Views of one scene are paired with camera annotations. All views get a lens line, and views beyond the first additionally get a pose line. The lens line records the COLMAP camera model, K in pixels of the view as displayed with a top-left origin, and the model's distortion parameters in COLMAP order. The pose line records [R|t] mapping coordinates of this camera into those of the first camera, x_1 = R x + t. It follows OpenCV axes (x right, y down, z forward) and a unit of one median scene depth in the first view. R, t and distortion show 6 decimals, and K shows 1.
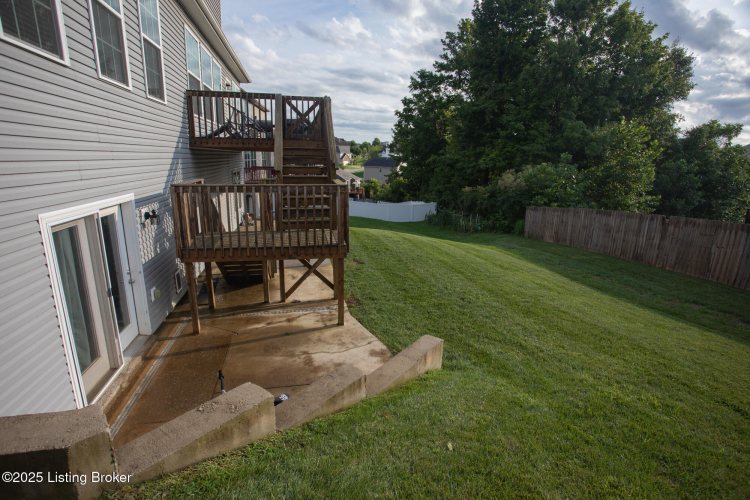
lens RADIAL K [[365.0, 0, 375.4], [0, 365.0, 247.7], [0, 0, 1]] dist [-0.065925, 0.029430]
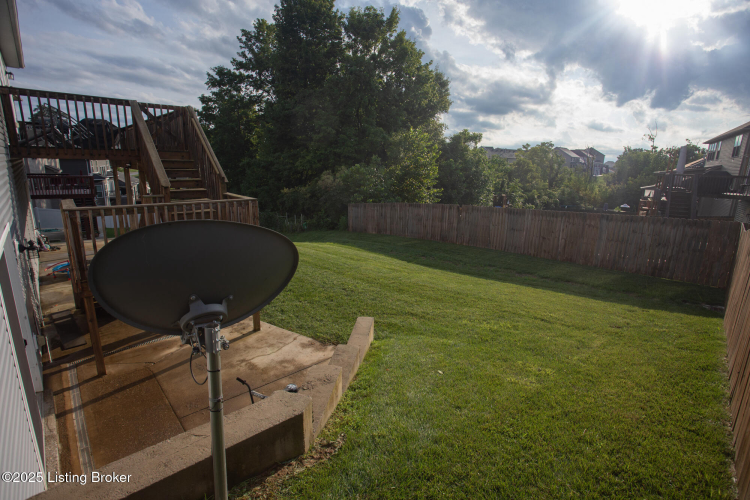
lens RADIAL K [[365.0, 0, 375.4], [0, 365.0, 247.7], [0, 0, 1]] dist [-0.065925, 0.029430]
pose [[0.868994, -0.115914, 0.481055, -0.111676], [0.115853, 0.992815, 0.029944, -0.007276], [-0.481069, 0.029710, 0.876179, -0.035841]]
